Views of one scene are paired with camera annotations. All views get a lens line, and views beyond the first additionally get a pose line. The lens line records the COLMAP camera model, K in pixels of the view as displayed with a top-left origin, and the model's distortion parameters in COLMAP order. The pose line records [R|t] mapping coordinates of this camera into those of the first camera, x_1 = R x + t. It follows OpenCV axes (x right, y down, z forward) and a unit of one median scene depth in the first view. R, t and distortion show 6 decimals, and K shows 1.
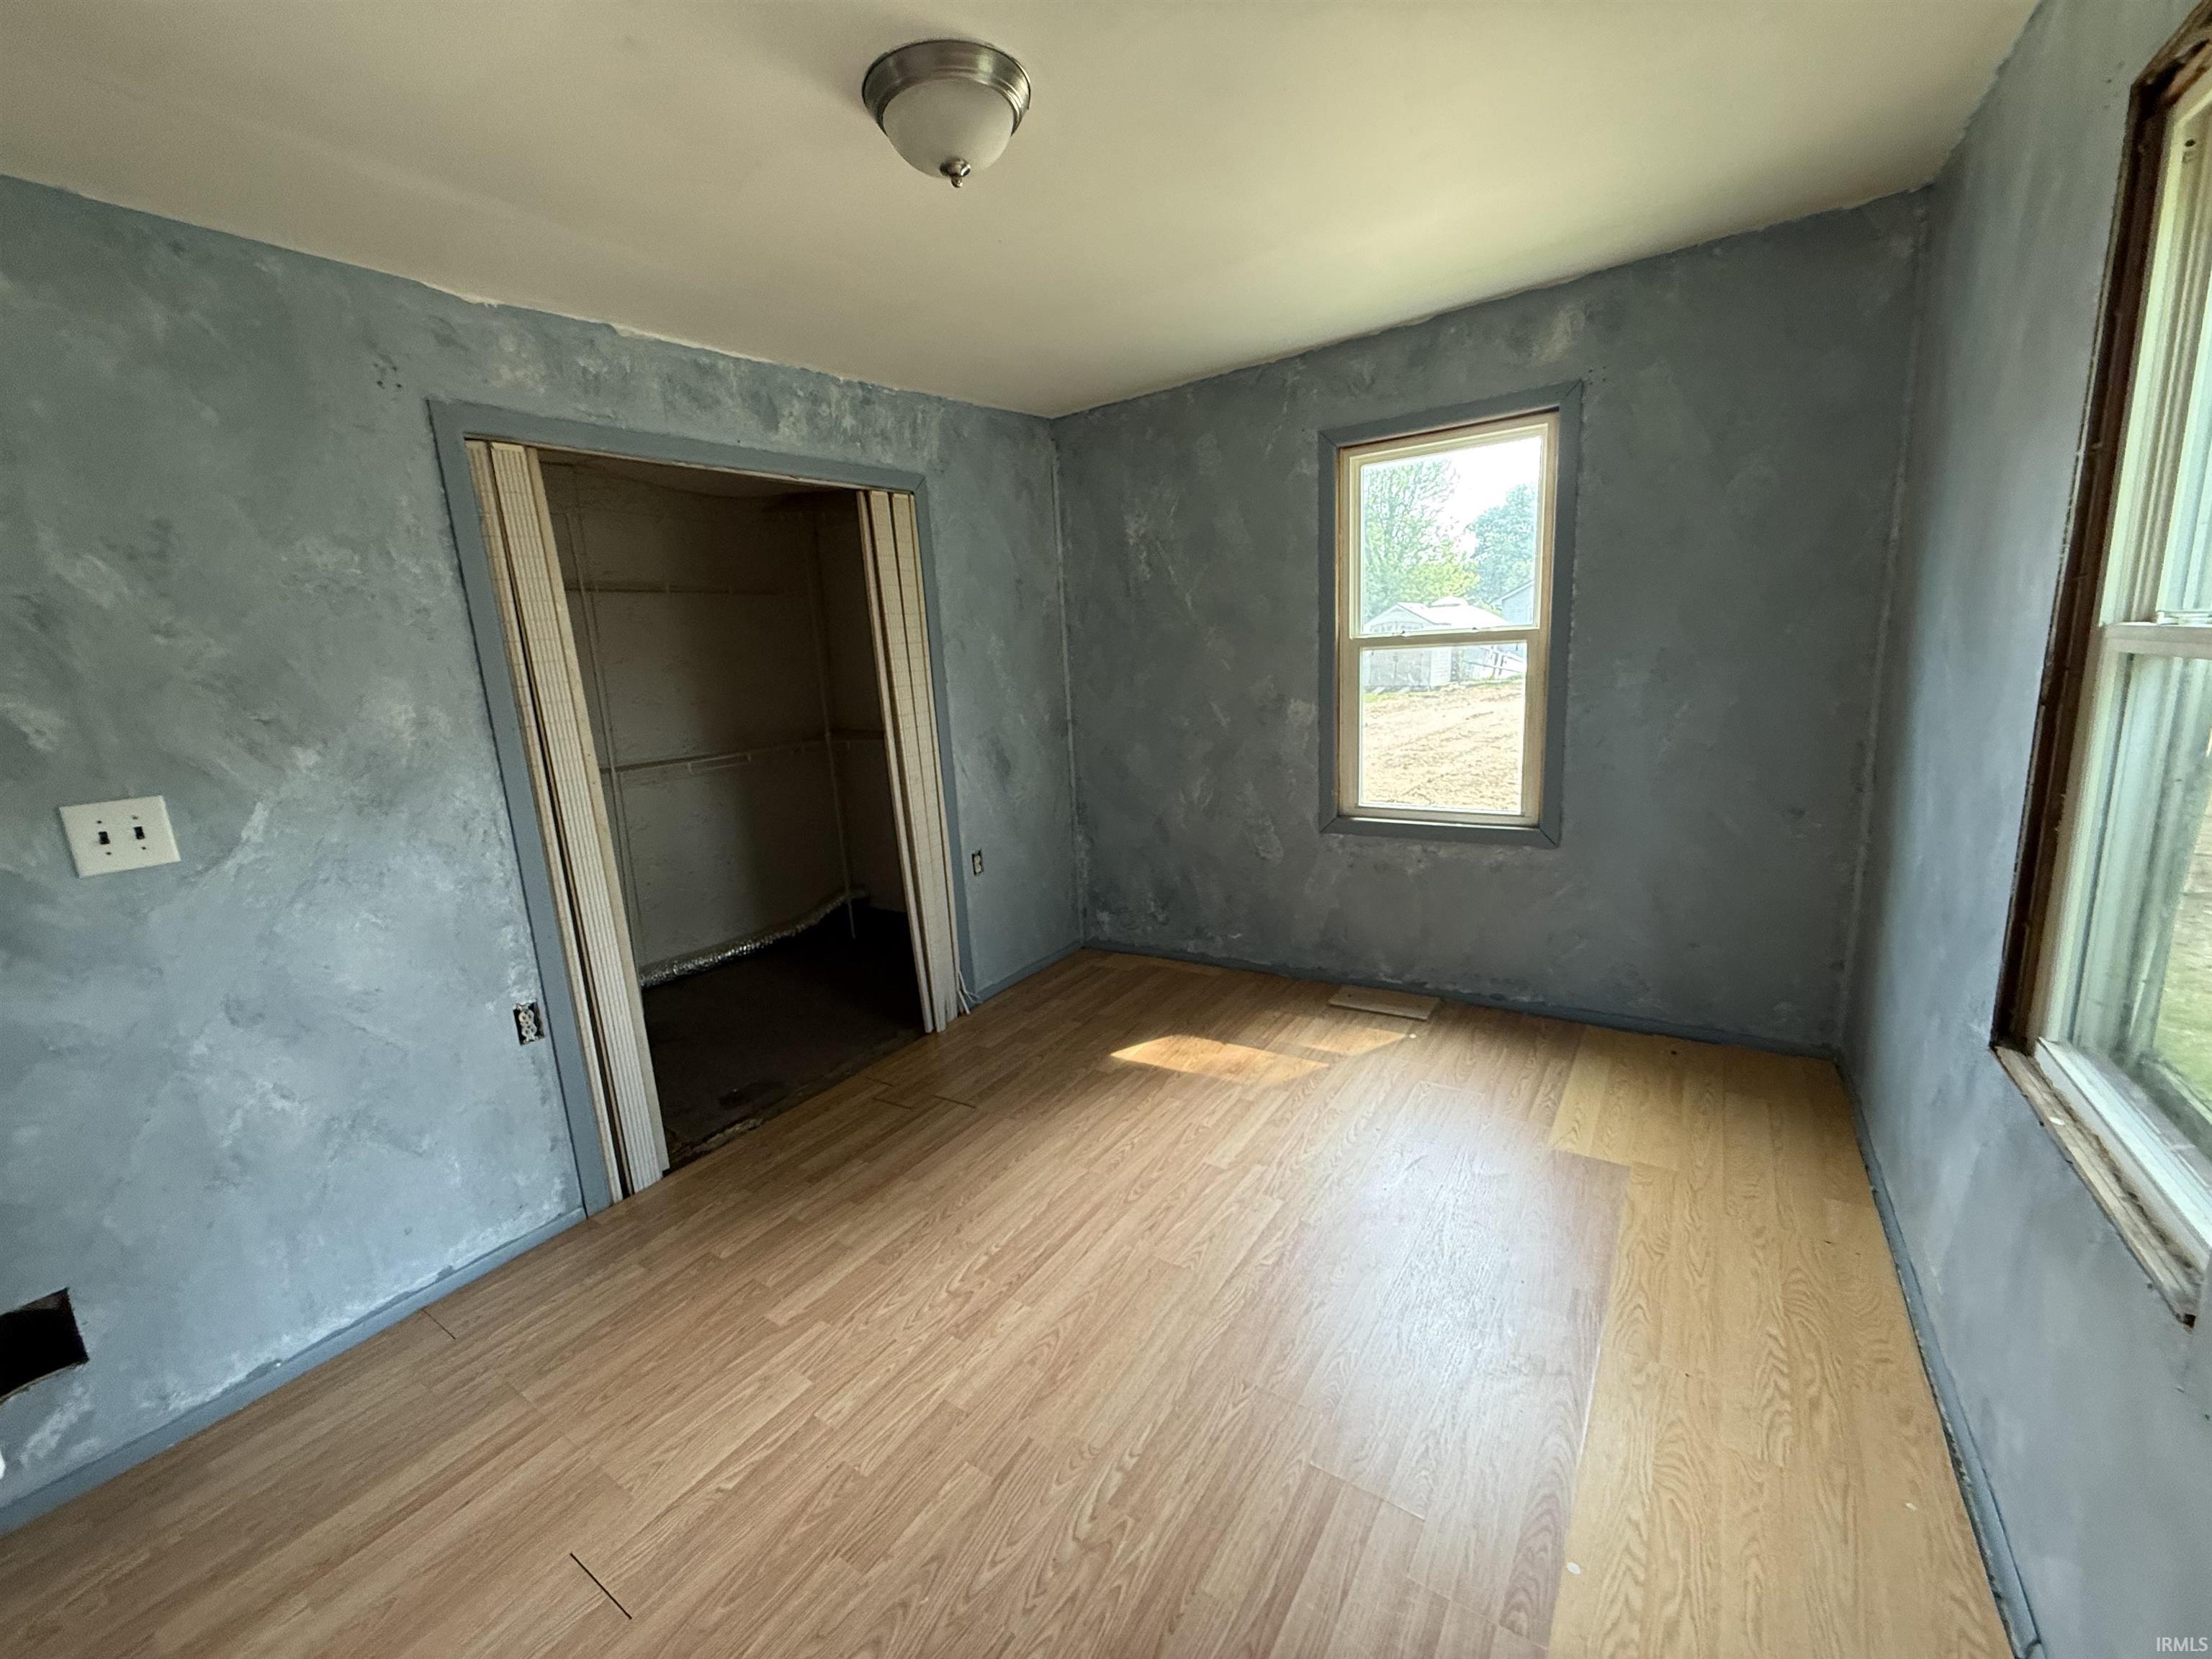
lens RADIAL K [[890.6, 0, 1106.0], [0, 890.6, 829.5], [0, 0, 1]] dist [0.000029, -0.000184]
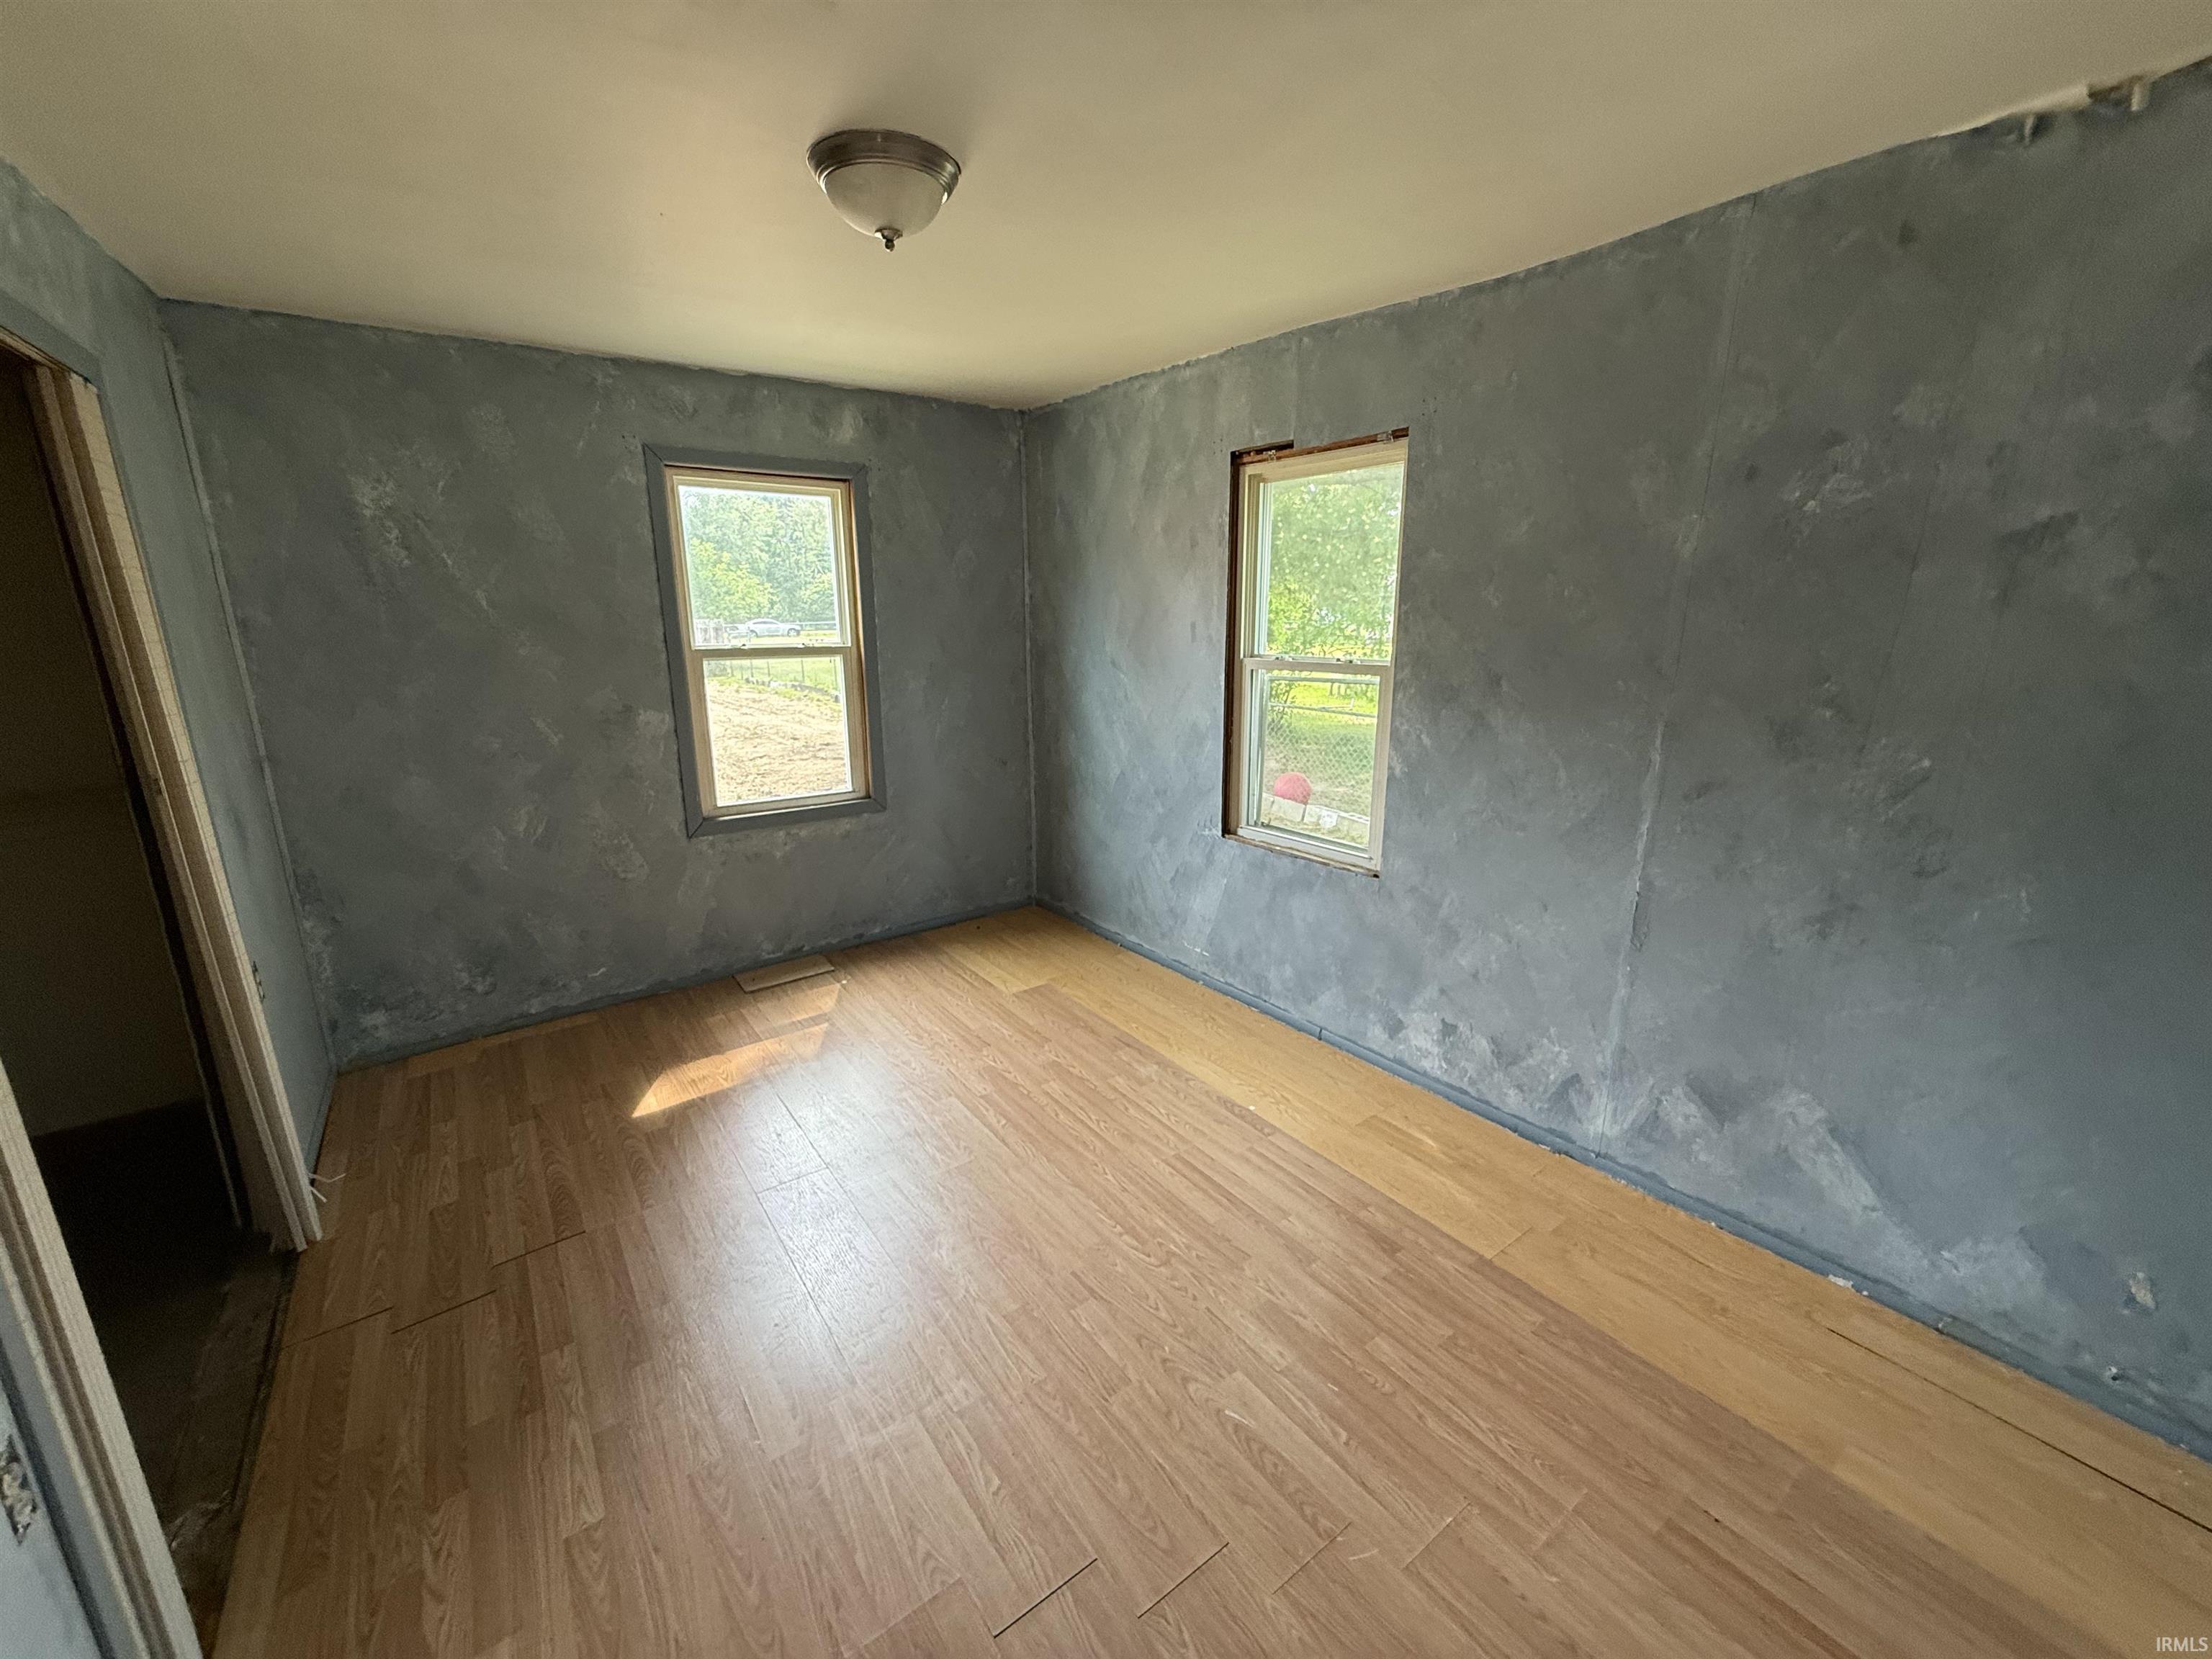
lens RADIAL K [[890.6, 0, 1106.0], [0, 890.6, 829.5], [0, 0, 1]] dist [0.000029, -0.000184]
pose [[0.325451, -0.166705, 0.930748, -0.597422], [0.172561, 0.978277, 0.114879, -0.044961], [-0.929680, 0.123223, 0.347148, 0.216755]]
